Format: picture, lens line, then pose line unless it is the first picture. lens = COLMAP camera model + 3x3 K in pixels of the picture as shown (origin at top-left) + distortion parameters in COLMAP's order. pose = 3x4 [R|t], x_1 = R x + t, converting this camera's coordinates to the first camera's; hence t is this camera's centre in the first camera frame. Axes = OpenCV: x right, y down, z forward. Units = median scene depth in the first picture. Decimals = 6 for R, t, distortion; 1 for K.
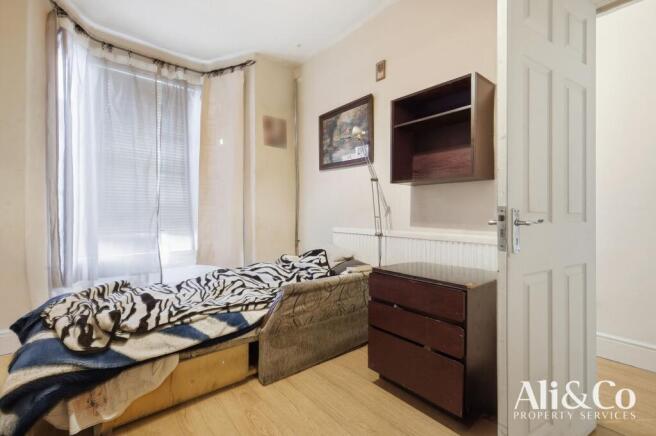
lens RADIAL K [[289.2, 0, 328.6], [0, 289.2, 216.6], [0, 0, 1]] dist [0.003594, 0.000694]
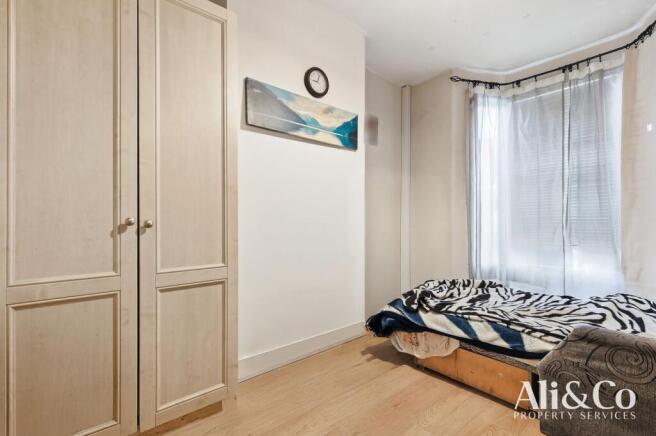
lens RADIAL K [[289.2, 0, 329.0], [0, 289.2, 221.4], [0, 0, 1]] dist [0.003594, 0.000694]
pose [[0.030182, -0.013772, -0.999450, 0.621348], [-0.013431, 0.999809, -0.014182, -0.006788], [0.999454, 0.013852, 0.029991, 0.355223]]
